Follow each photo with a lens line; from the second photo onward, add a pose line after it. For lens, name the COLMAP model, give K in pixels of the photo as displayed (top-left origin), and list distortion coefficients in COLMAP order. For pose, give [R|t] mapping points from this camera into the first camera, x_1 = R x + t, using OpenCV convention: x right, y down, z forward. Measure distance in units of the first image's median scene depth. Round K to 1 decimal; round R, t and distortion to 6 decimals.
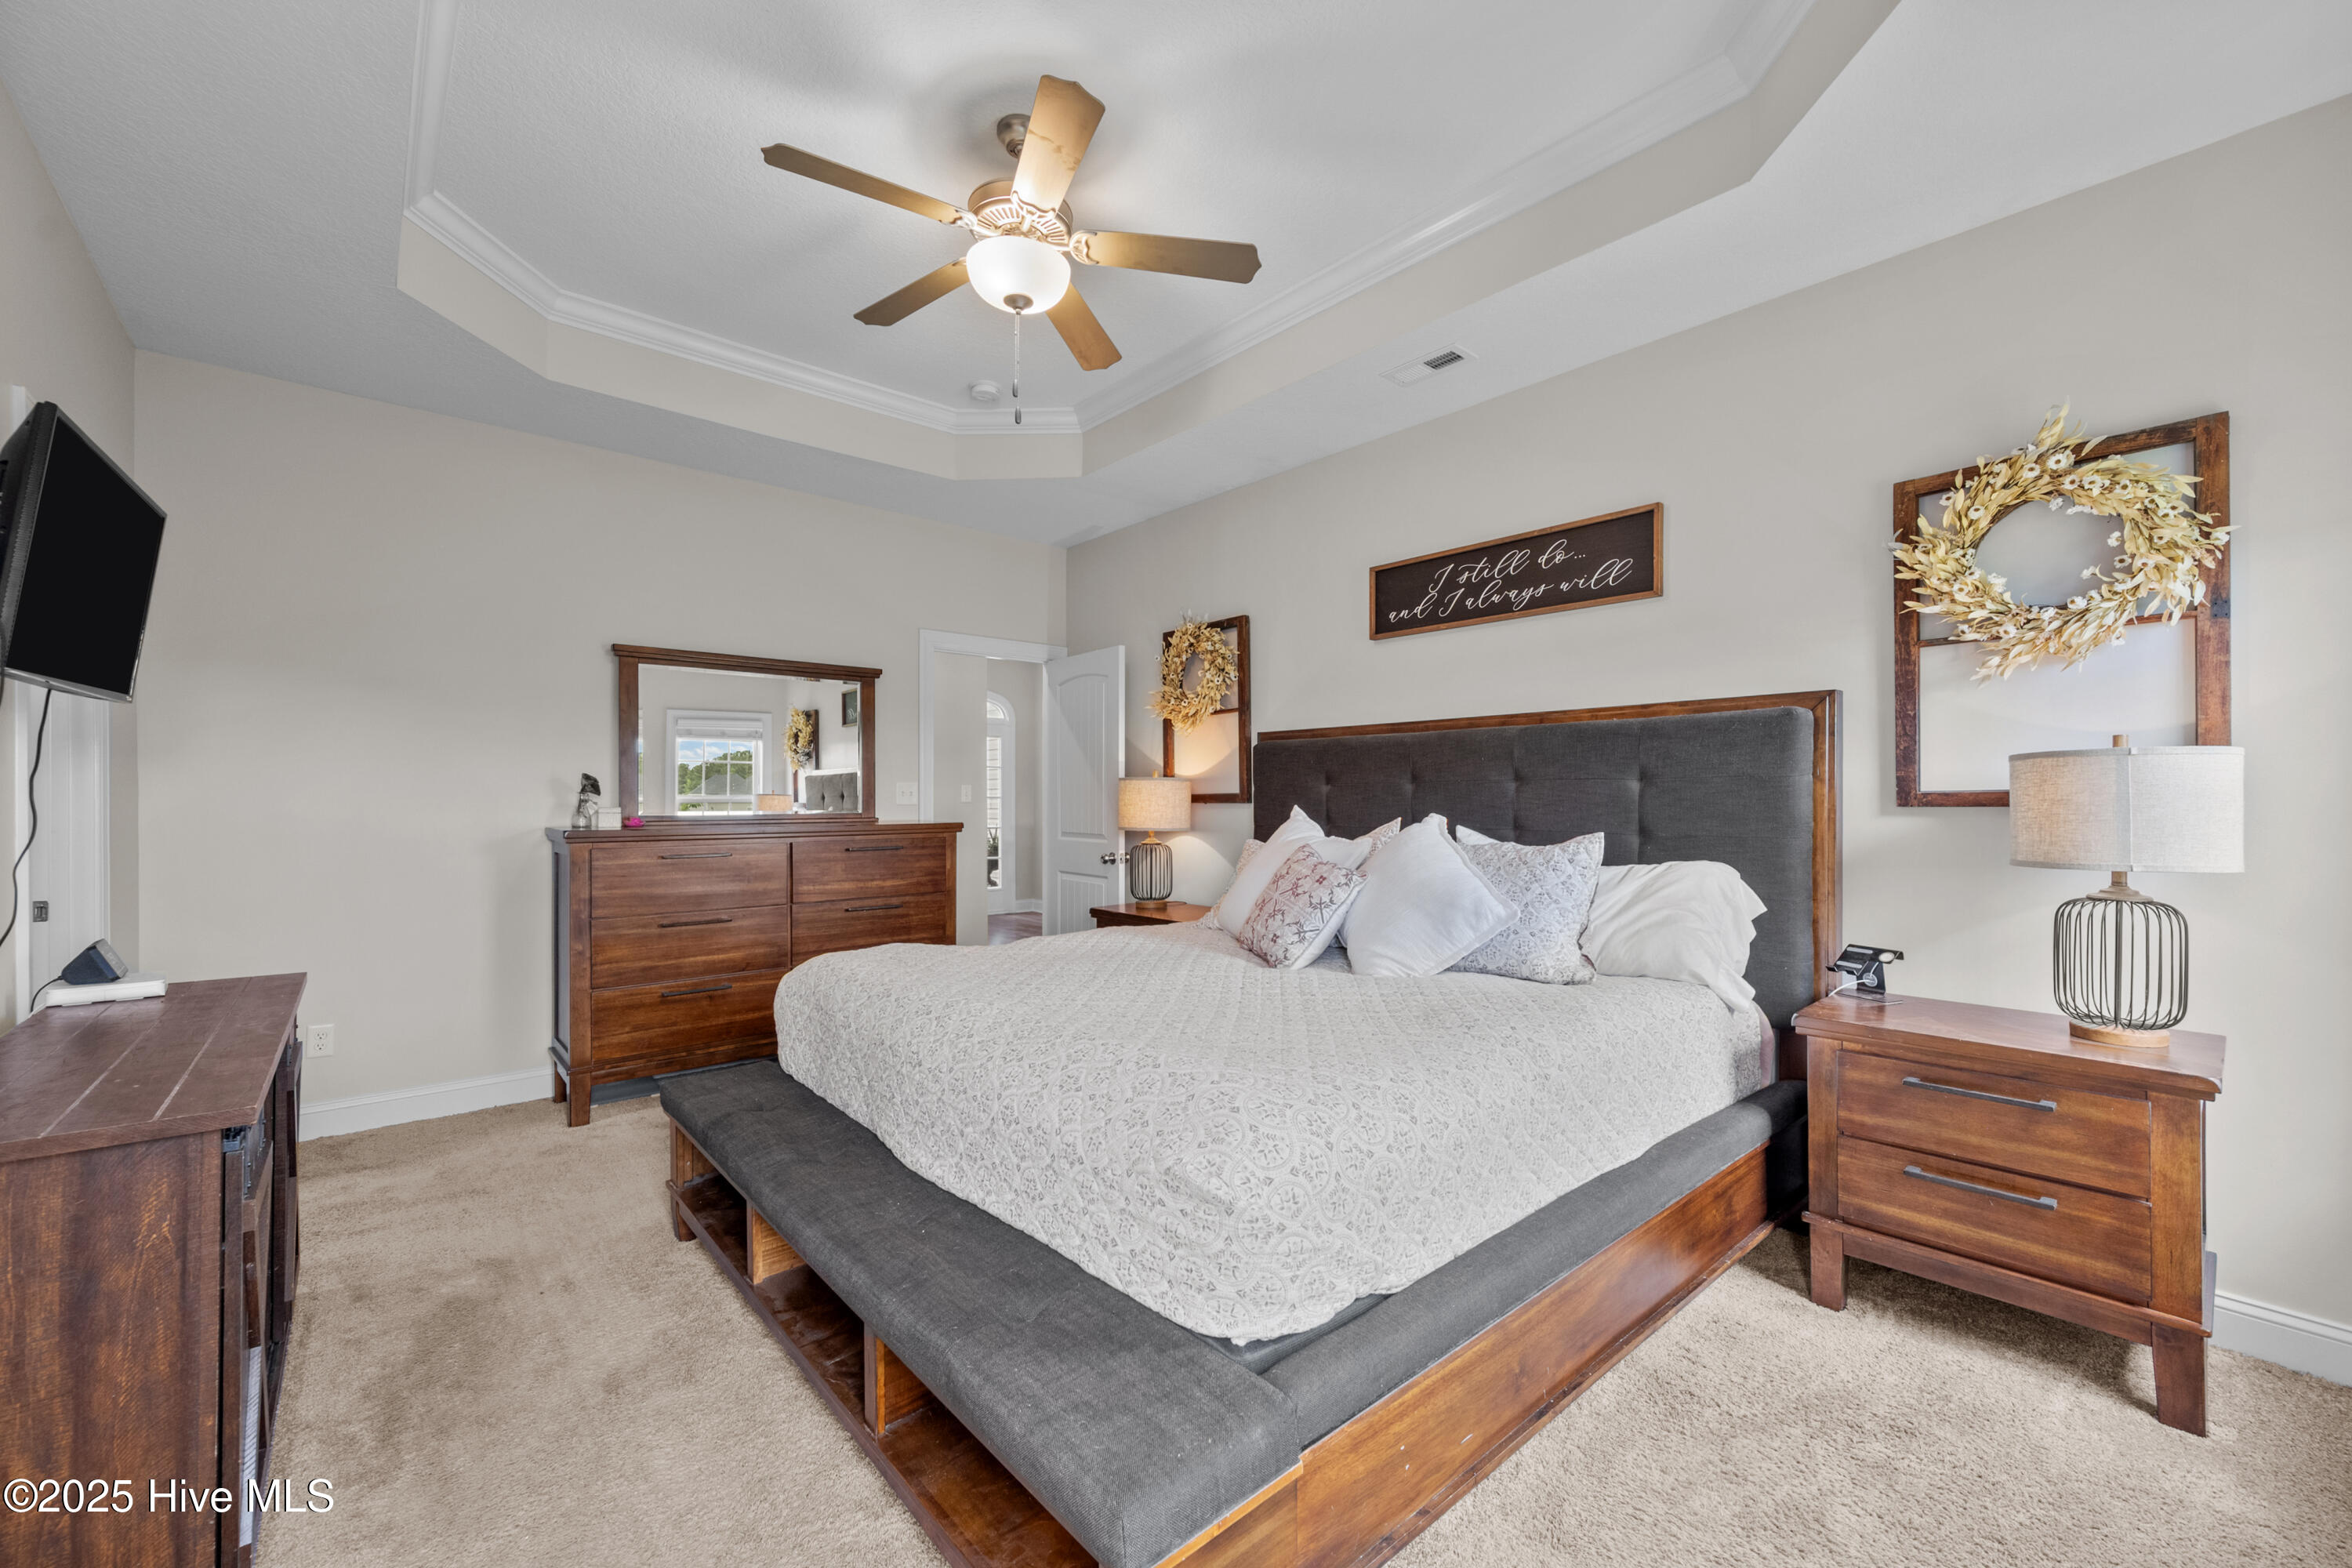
lens RADIAL K [[884.8, 0, 1233.5], [0, 884.8, 803.0], [0, 0, 1]] dist [-0.000555, 0.000075]
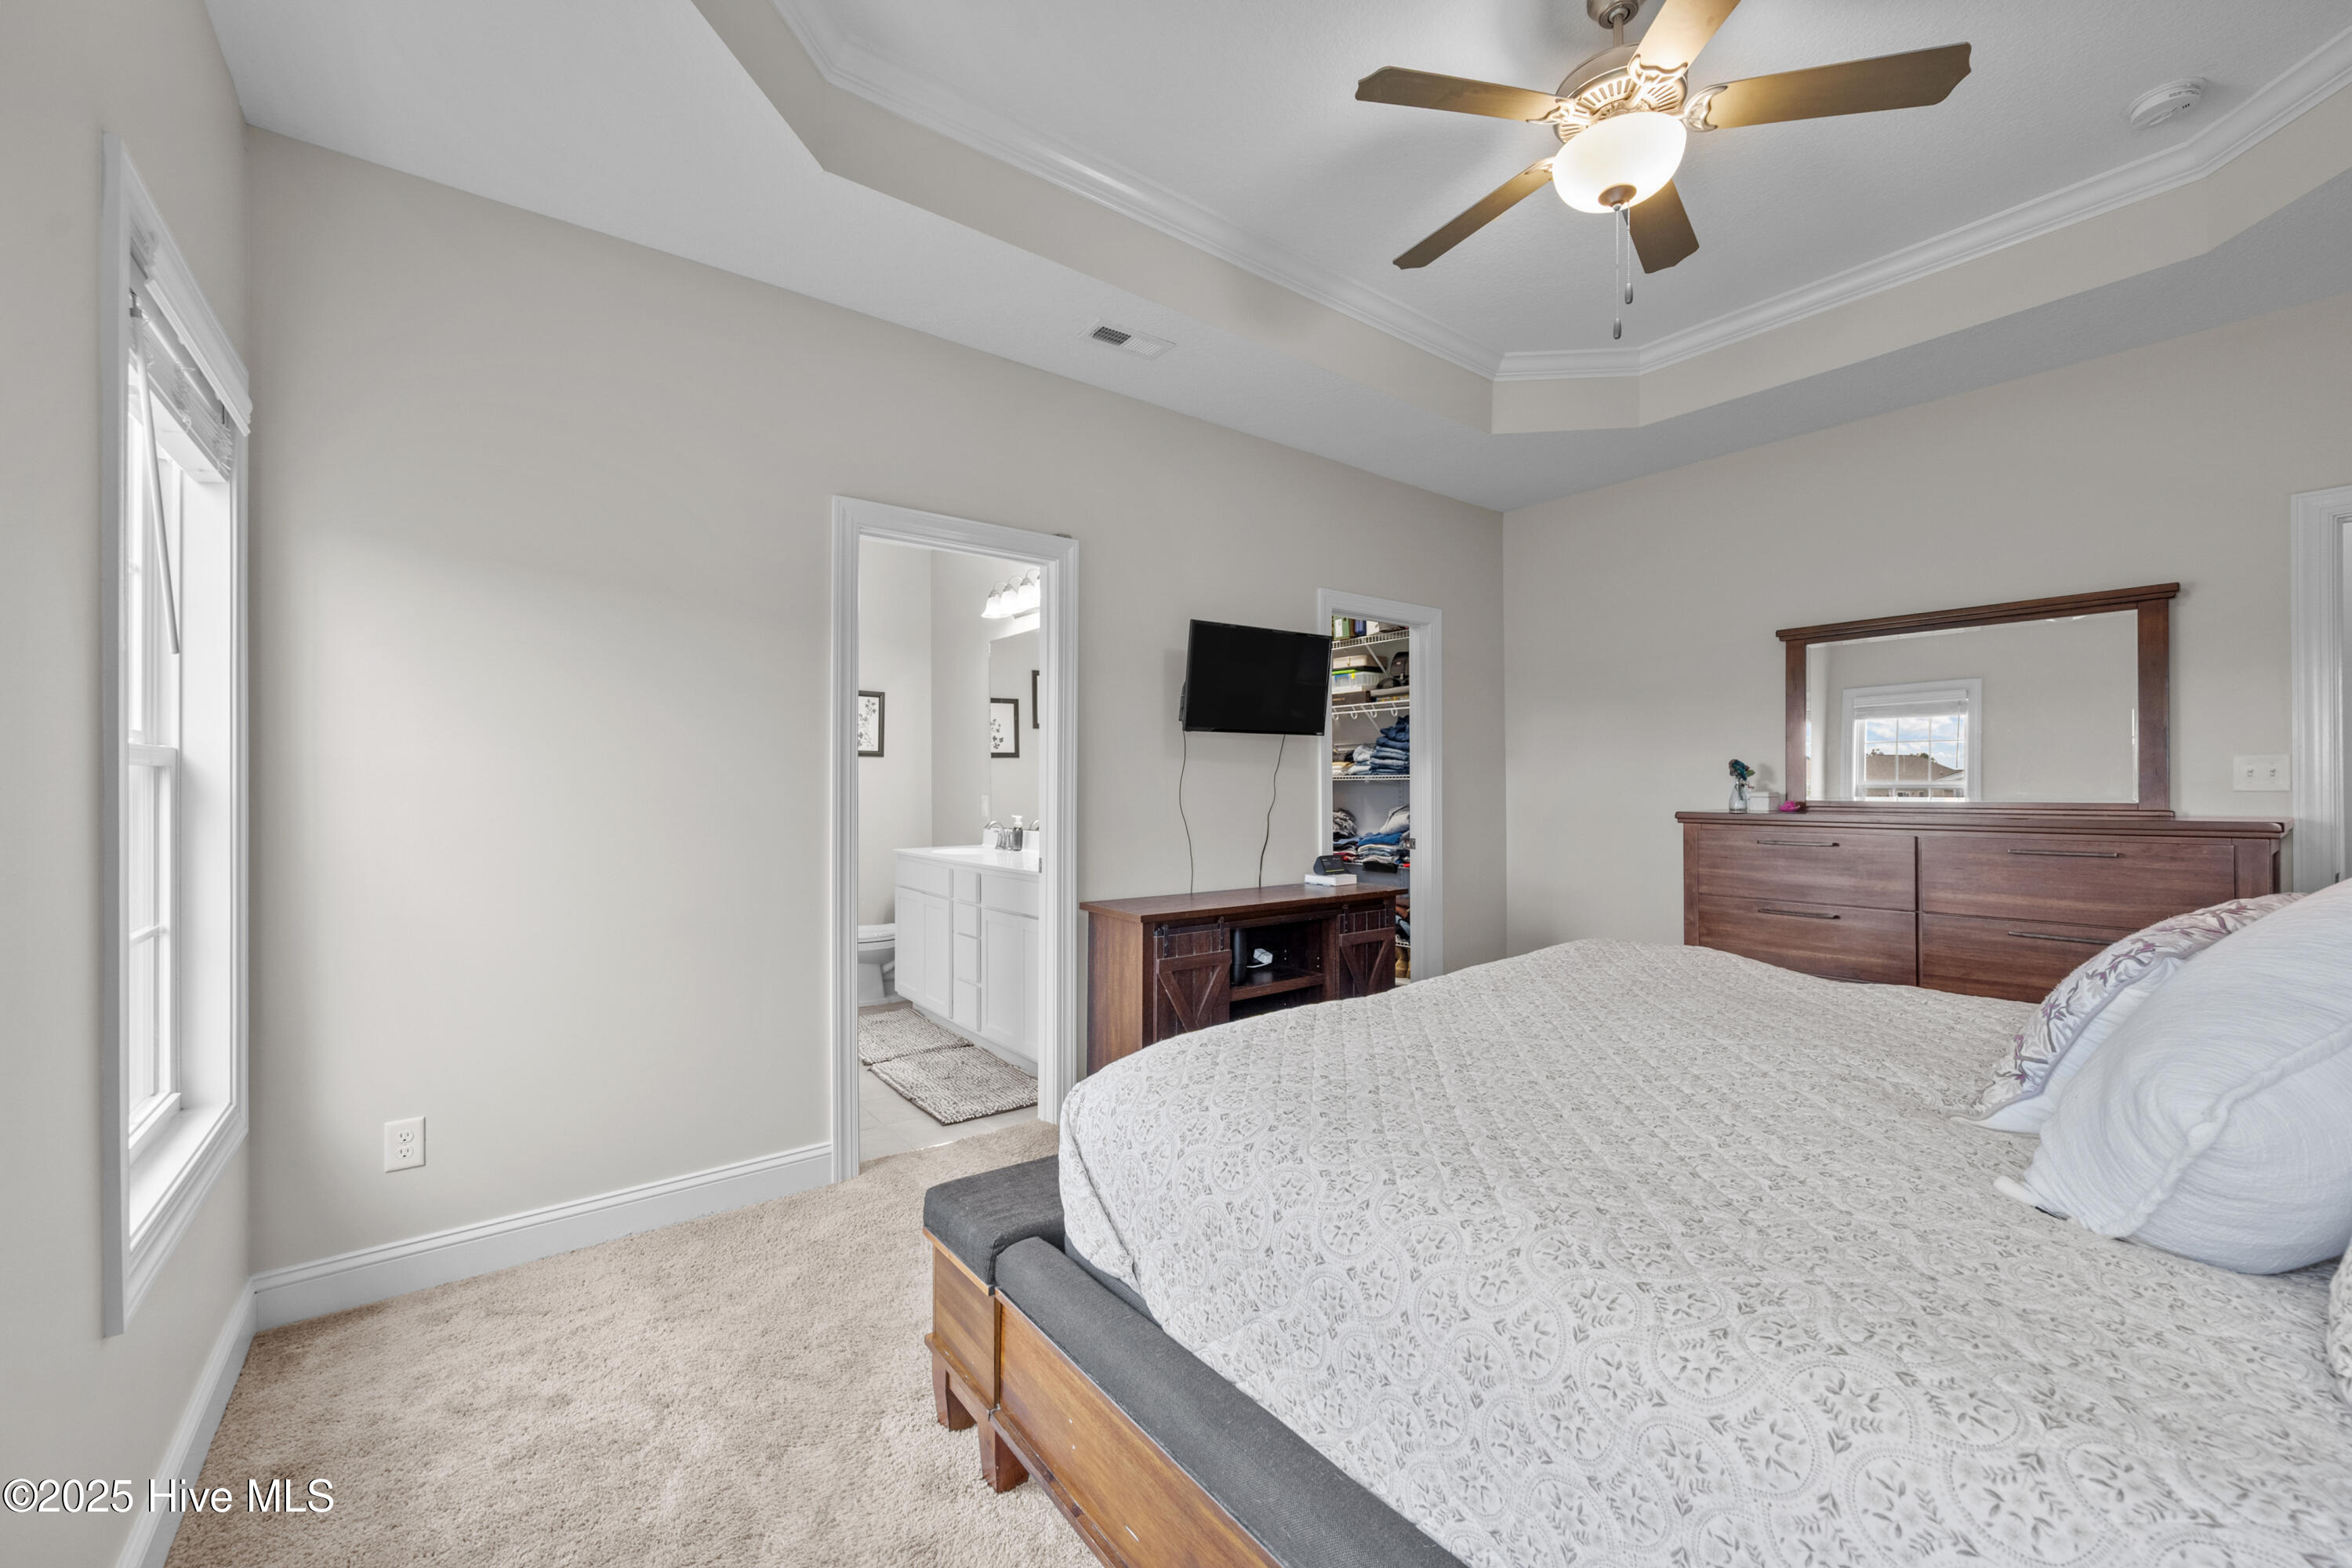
lens RADIAL K [[927.2, 0, 1180.4], [0, 927.2, 788.6], [0, 0, 1]] dist [0.000402, 0.000485]
pose [[-0.058028, 0.006332, -0.998295, 0.414807], [0.000896, 0.999980, 0.006290, -0.005611], [0.998315, -0.000530, -0.058032, 0.389994]]
